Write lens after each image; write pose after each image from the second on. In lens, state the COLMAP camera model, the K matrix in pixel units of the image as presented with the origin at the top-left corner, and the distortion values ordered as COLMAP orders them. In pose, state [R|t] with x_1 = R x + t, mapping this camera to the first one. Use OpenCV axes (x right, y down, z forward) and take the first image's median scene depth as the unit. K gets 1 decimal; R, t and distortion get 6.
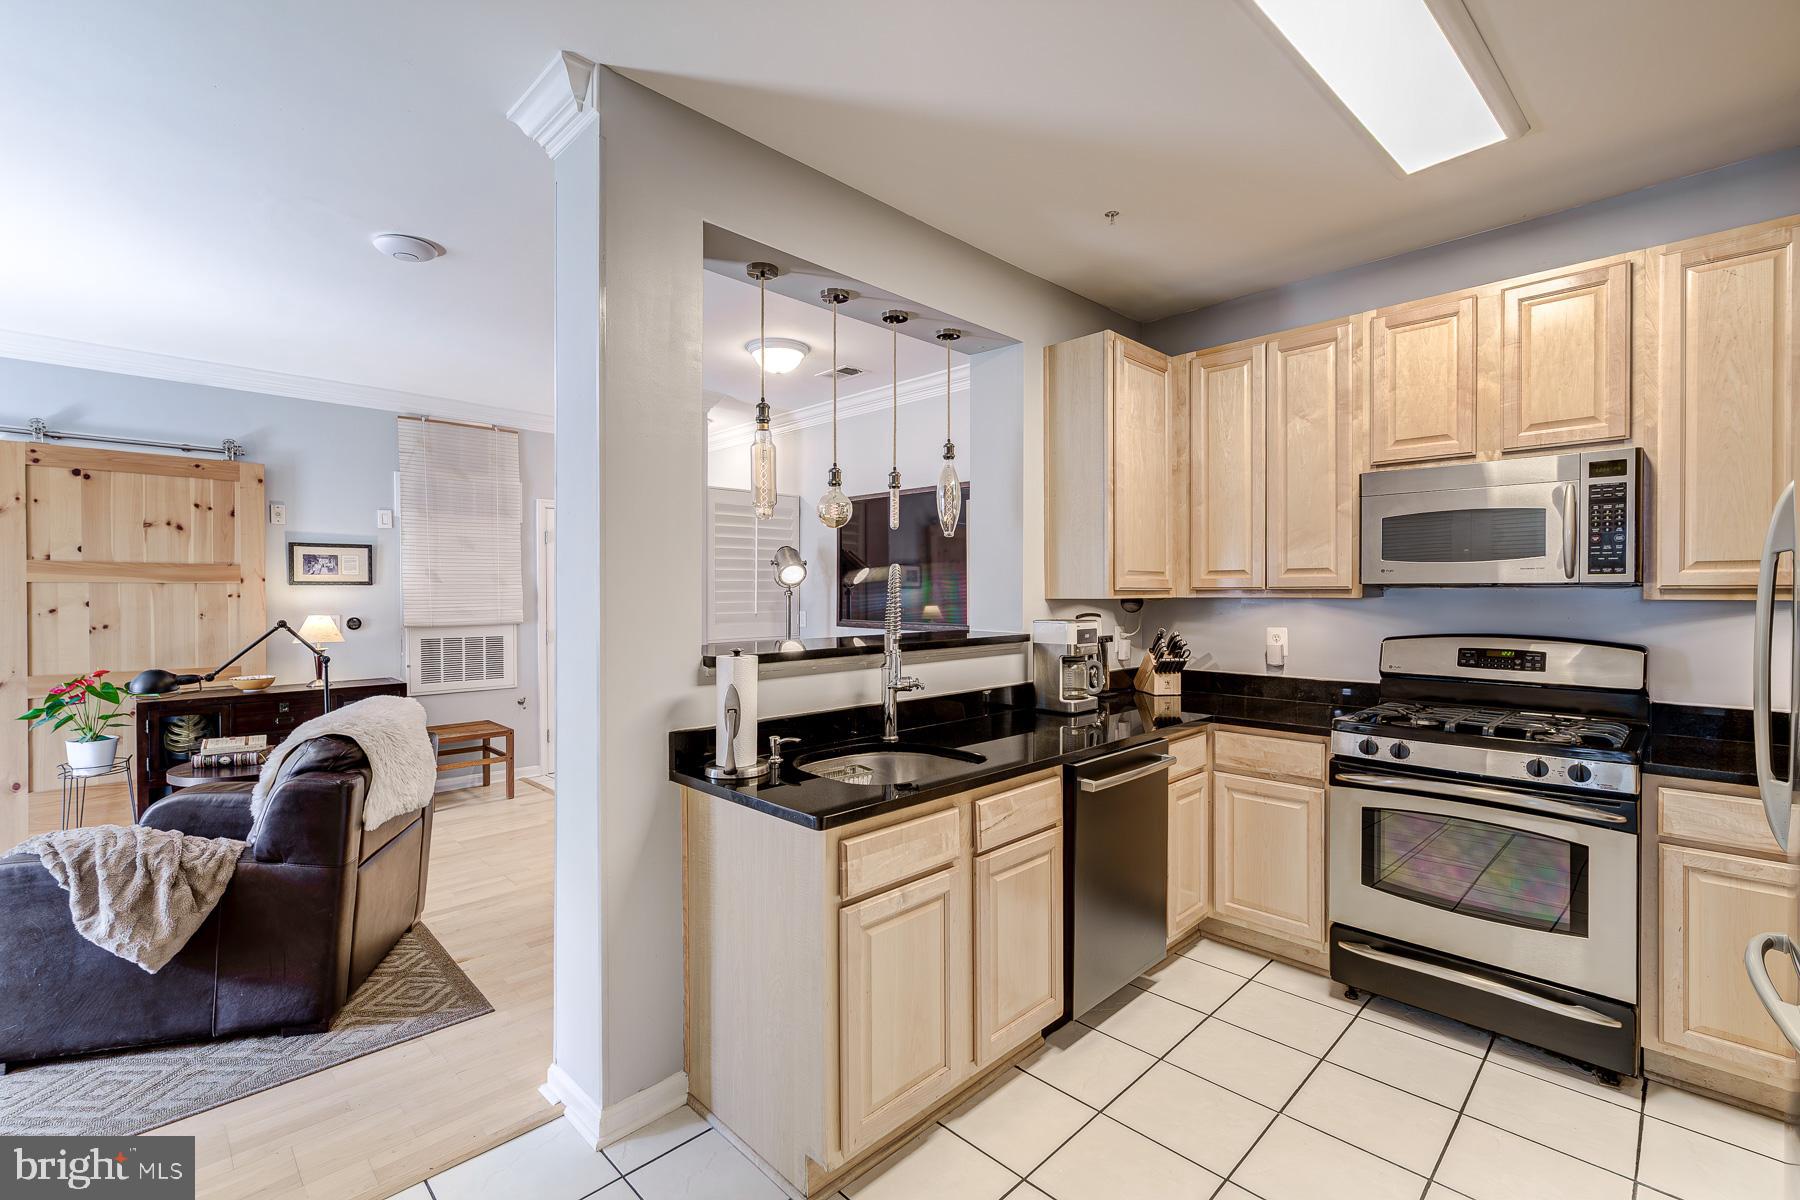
lens RADIAL K [[783.3, 0, 899.7], [0, 783.3, 602.7], [0, 0, 1]] dist [0.005409, 0.000085]
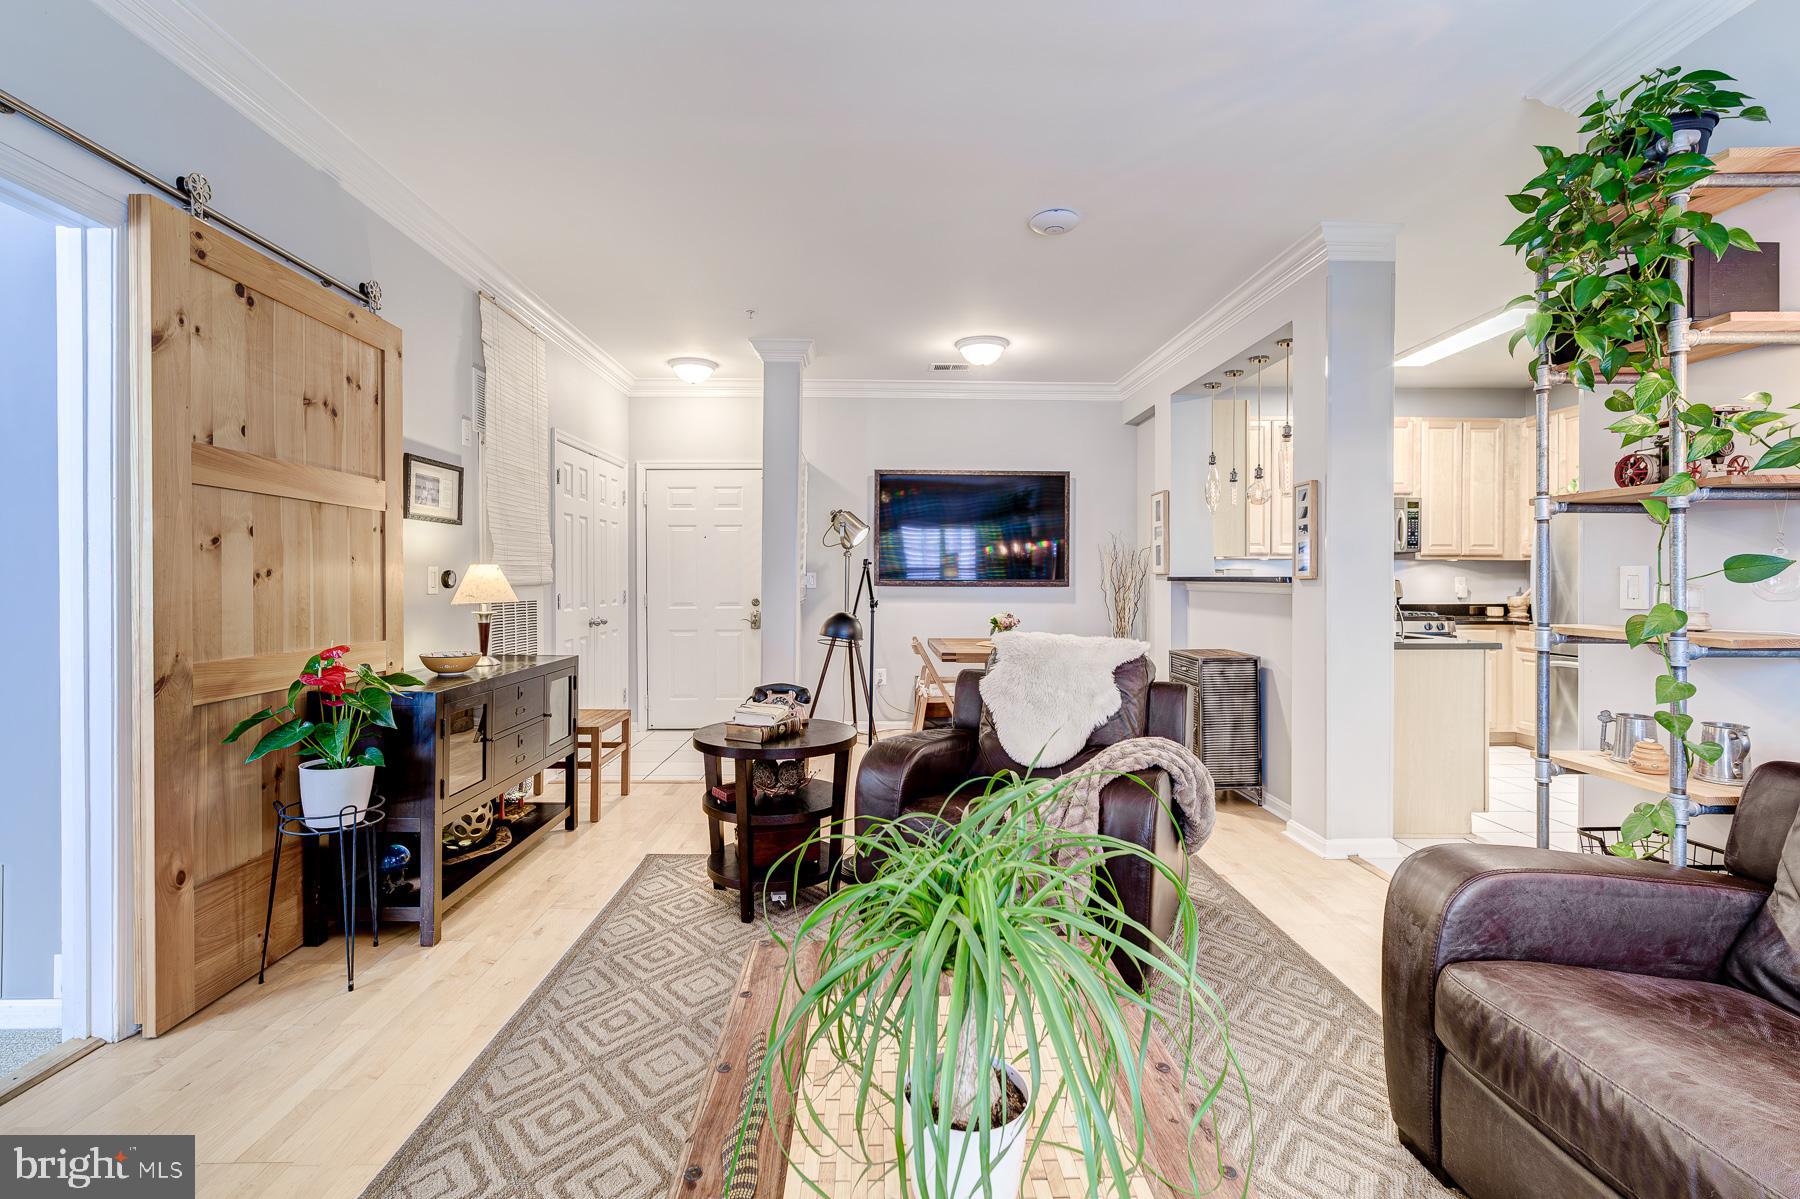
lens RADIAL K [[783.3, 0, 898.8], [0, 783.3, 582.2], [0, 0, 1]] dist [0.005409, 0.000085]
pose [[0.677984, 0.000343, 0.735077, -1.353954], [0.005079, 0.999974, -0.005152, 0.051001], [-0.735059, 0.007226, 0.677964, 0.350093]]
